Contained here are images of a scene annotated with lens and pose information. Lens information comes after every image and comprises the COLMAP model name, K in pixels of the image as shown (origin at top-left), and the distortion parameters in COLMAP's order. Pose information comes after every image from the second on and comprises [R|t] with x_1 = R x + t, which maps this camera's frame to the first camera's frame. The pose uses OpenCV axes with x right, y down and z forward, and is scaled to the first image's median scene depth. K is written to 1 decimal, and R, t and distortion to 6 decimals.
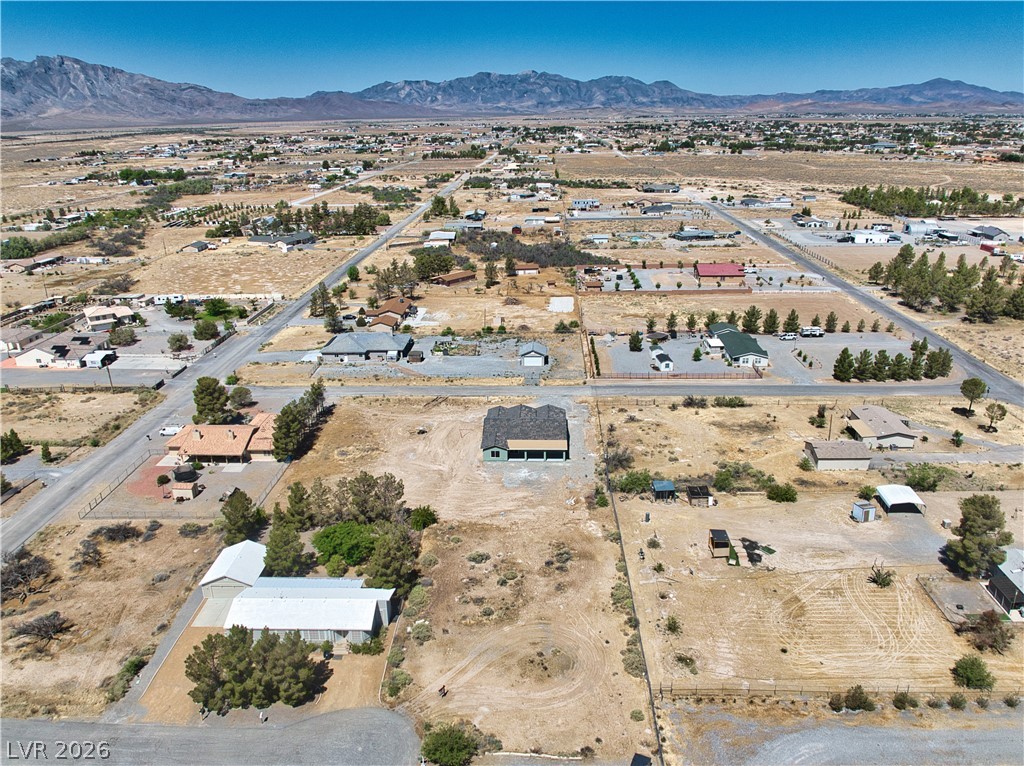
lens RADIAL K [[727.6, 0, 515.2], [0, 727.6, 404.3], [0, 0, 1]] dist [-0.042393, -0.006726]
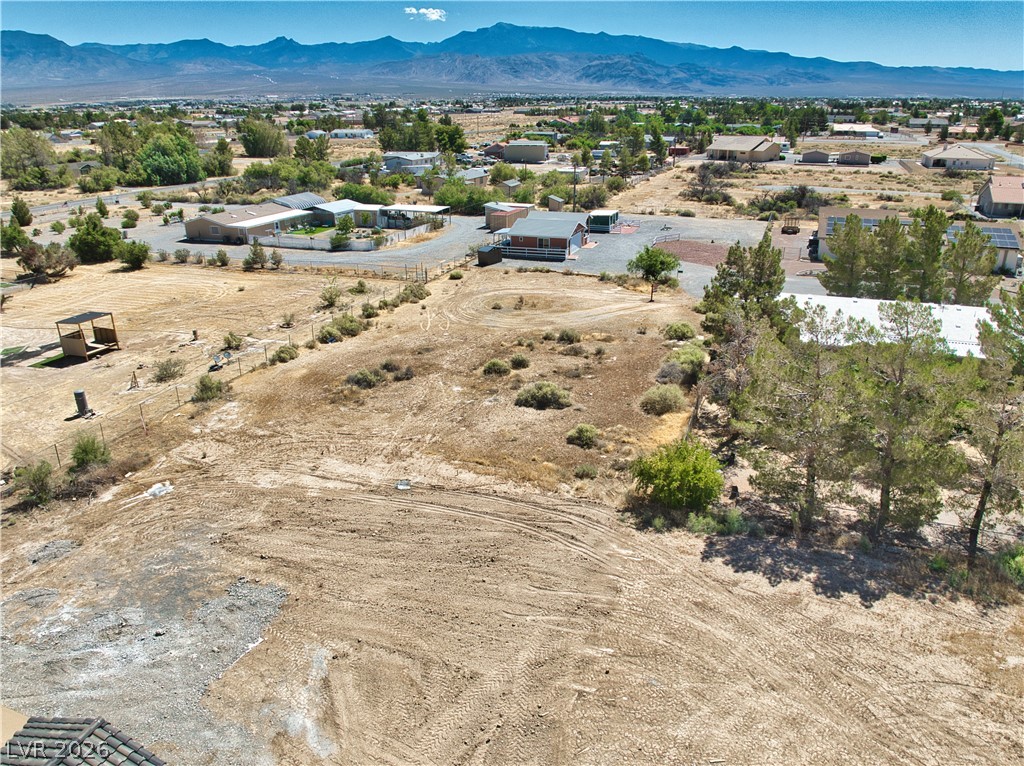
lens RADIAL K [[749.7, 0, 514.3], [0, 749.7, 381.7], [0, 0, 1]] dist [-0.036287, -0.013850]
pose [[-0.949558, -0.088995, 0.300697, -0.108670], [0.136266, 0.746527, 0.651252, -0.054247], [-0.282436, 0.659377, -0.696744, 0.862061]]
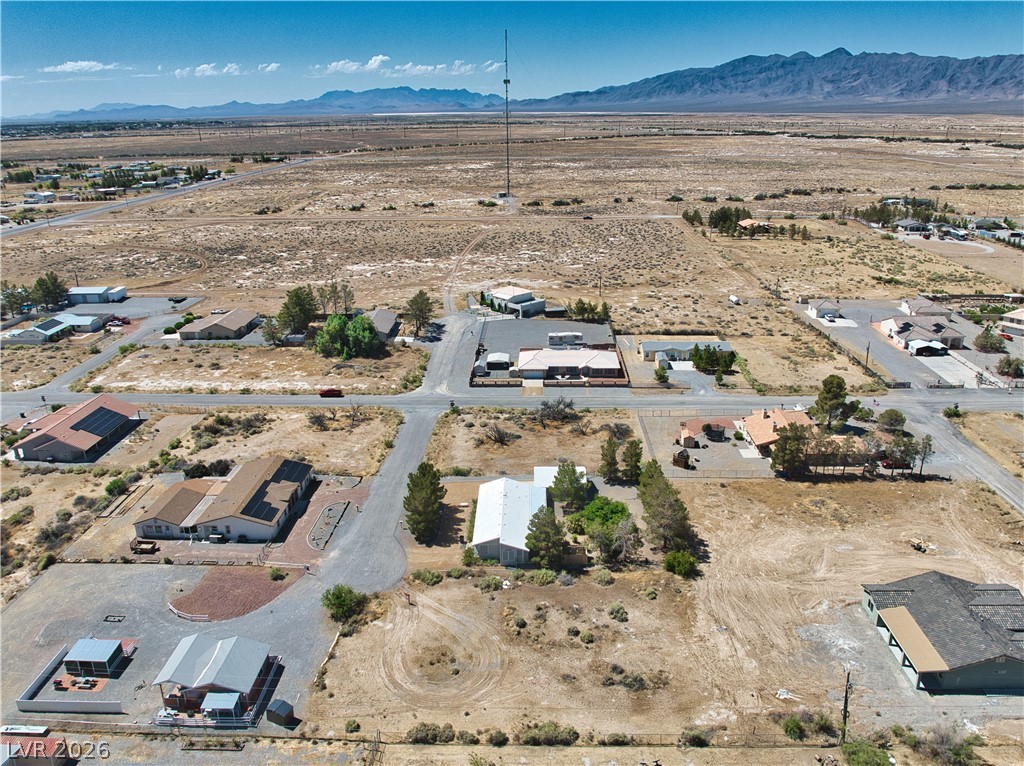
lens RADIAL K [[736.2, 0, 514.0], [0, 736.2, 382.7], [0, 0, 1]] dist [-0.049649, -0.005559]
pose [[0.002392, 0.357003, -0.934100, 0.449269], [-0.356600, 0.872997, 0.332736, -0.187120], [0.934254, 0.332304, 0.129396, 0.446639]]
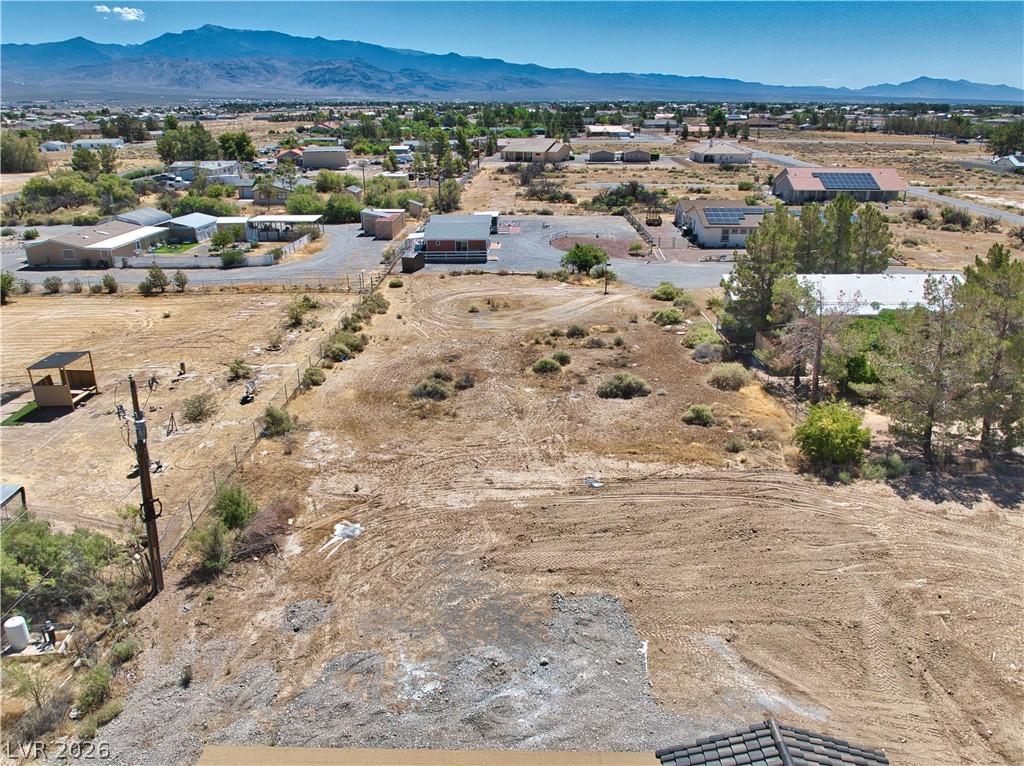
lens RADIAL K [[749.7, 0, 514.3], [0, 749.7, 381.7], [0, 0, 1]] dist [-0.036287, -0.013850]
pose [[-0.999631, 0.024351, -0.011999, 0.013890], [0.010031, 0.742044, 0.670276, -0.064047], [0.025226, 0.669909, -0.742015, 0.882415]]
